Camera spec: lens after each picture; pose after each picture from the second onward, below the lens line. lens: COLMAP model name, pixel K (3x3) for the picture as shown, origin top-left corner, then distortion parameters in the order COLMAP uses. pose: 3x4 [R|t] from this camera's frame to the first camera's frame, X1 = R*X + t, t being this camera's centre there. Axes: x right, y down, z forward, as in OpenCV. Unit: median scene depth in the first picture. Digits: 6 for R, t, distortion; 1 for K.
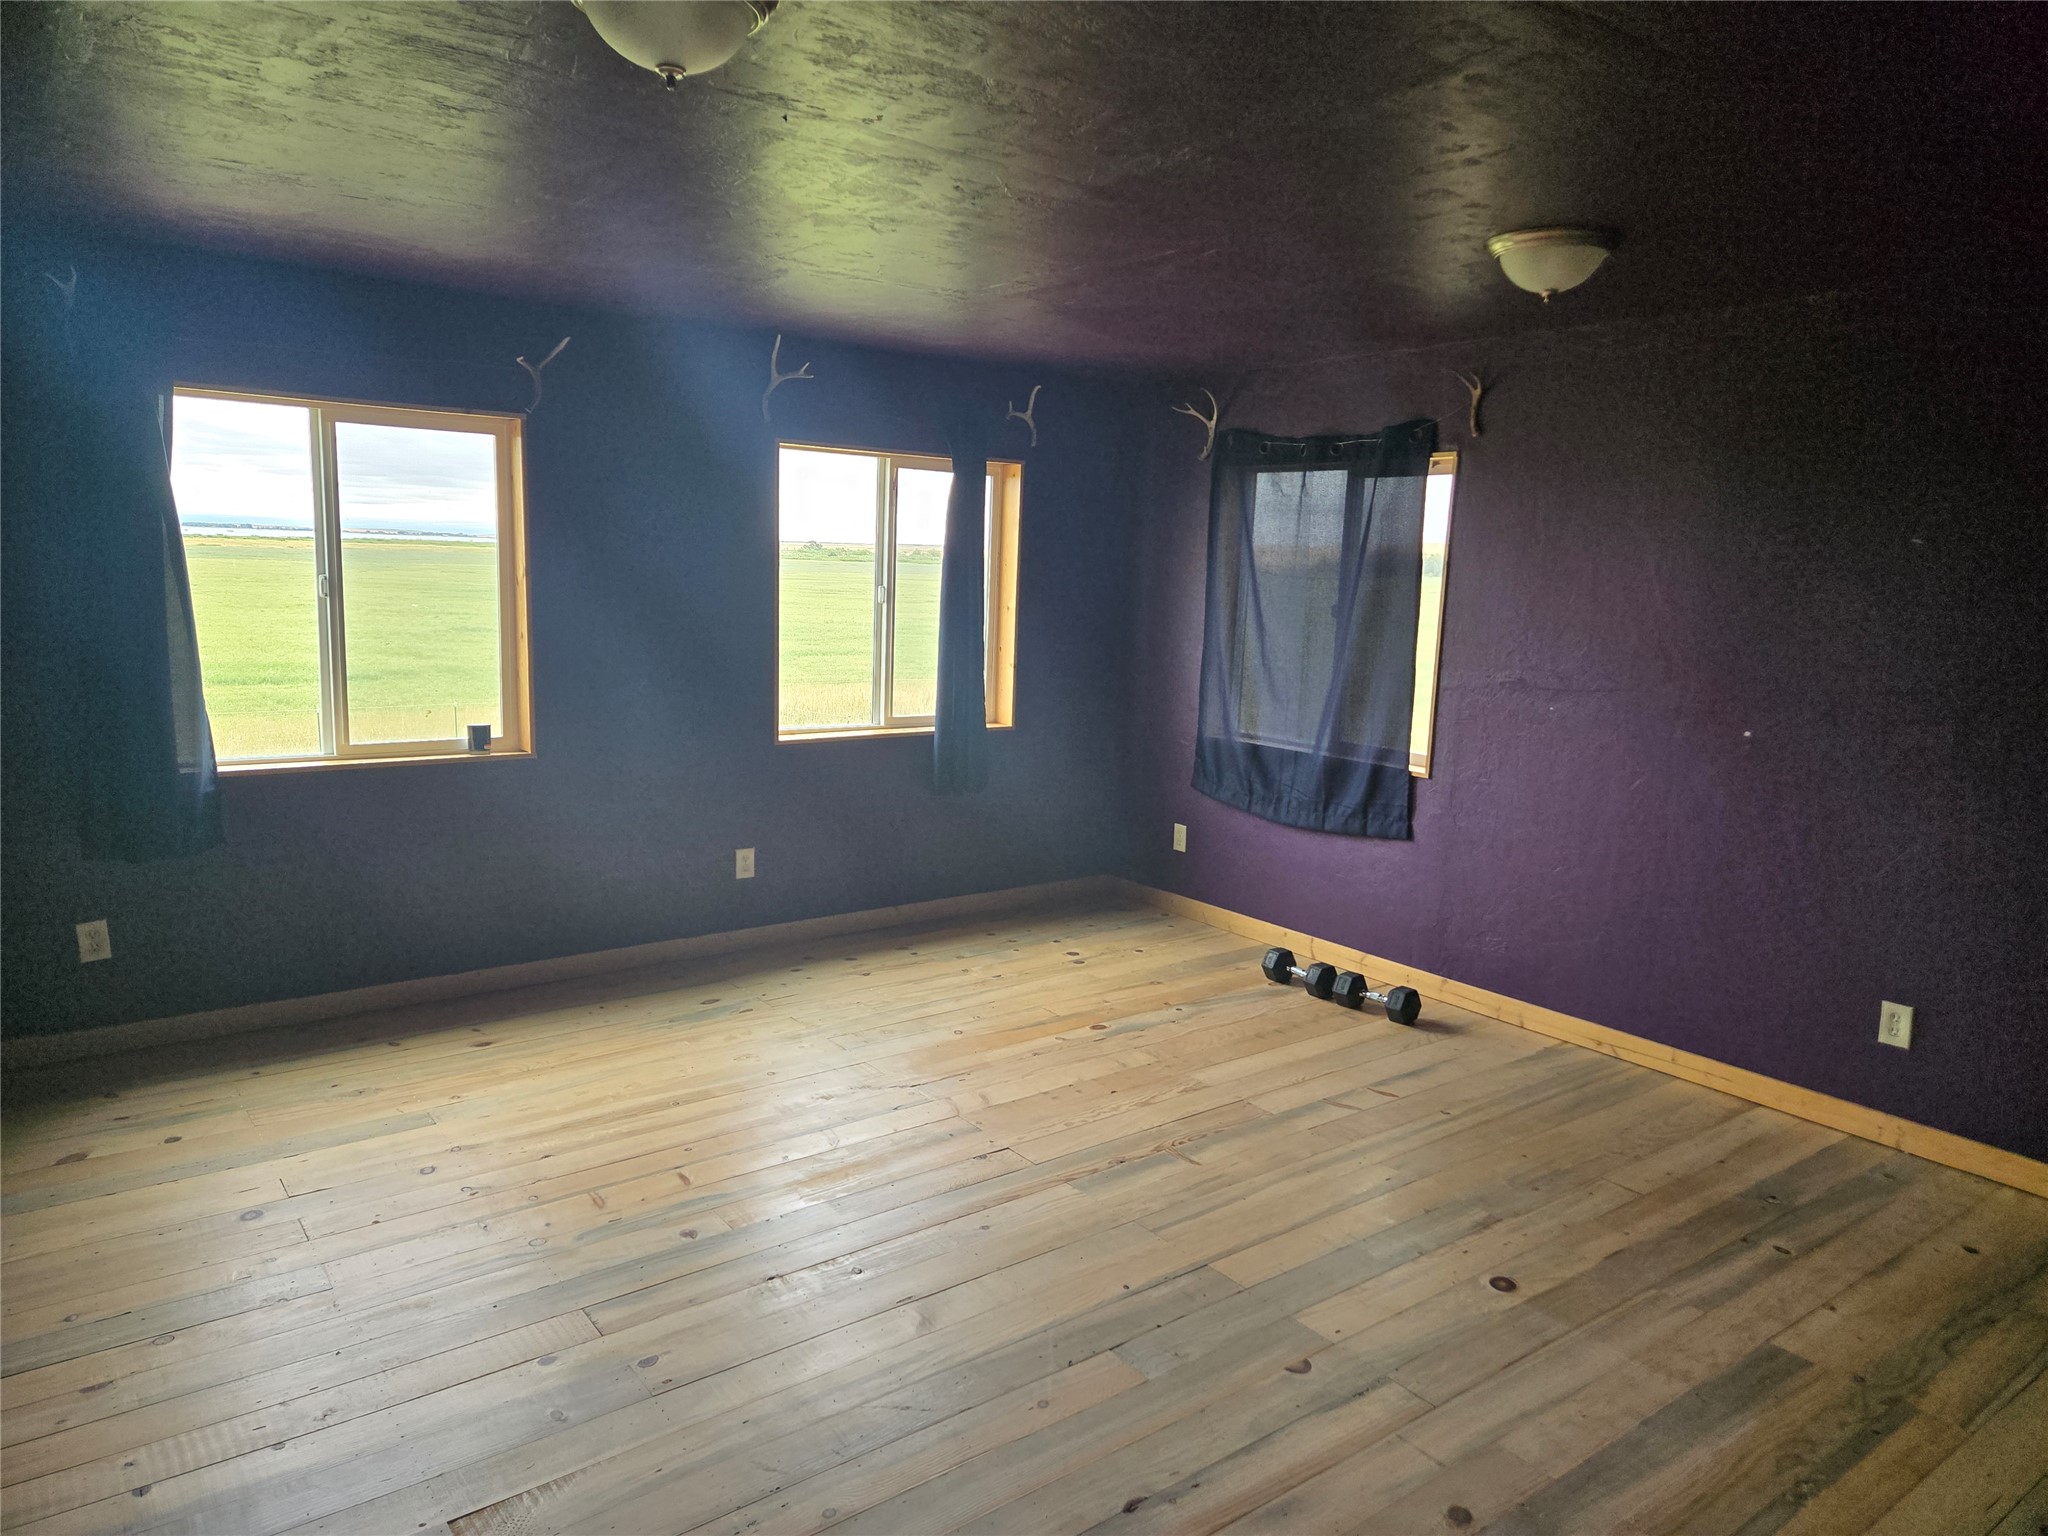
lens RADIAL K [[1352.1, 0, 1024.0], [0, 1352.1, 768.0], [0, 0, 1]] dist [0.004142, 0.001624]
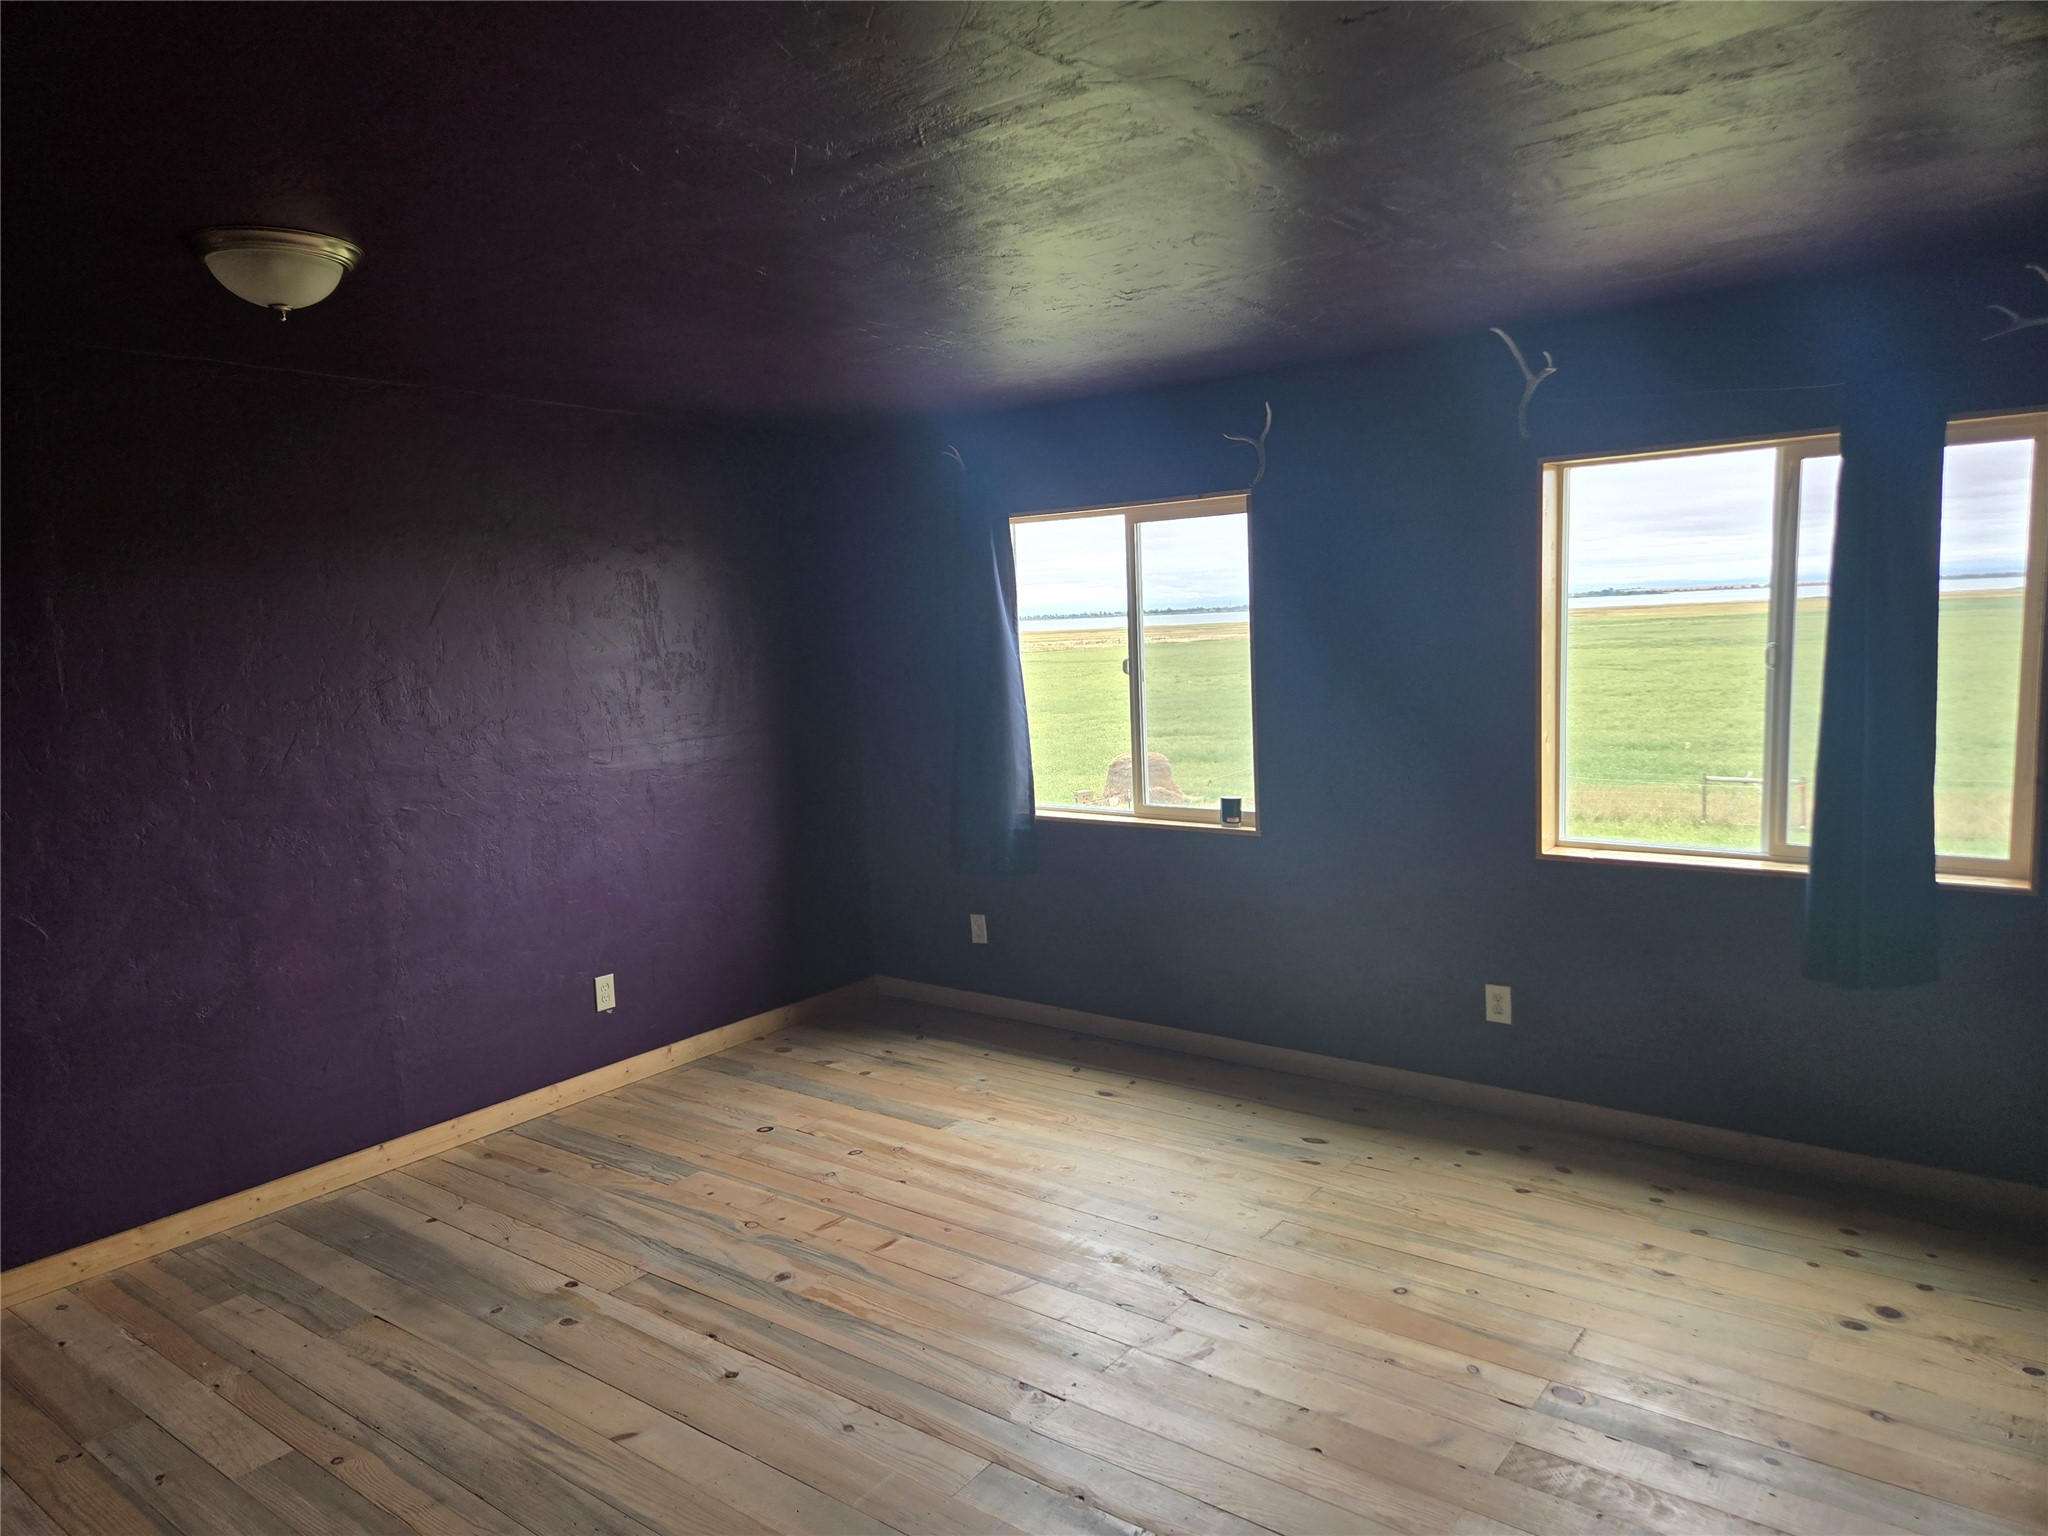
lens RADIAL K [[1372.1, 0, 1024.0], [0, 1372.1, 768.0], [0, 0, 1]] dist [0.107249, -0.109717]
pose [[0.243597, 0.062038, -0.967890, 0.581164], [-0.098370, 0.994386, 0.038979, -0.081444], [0.964875, 0.085716, 0.248333, 0.605731]]
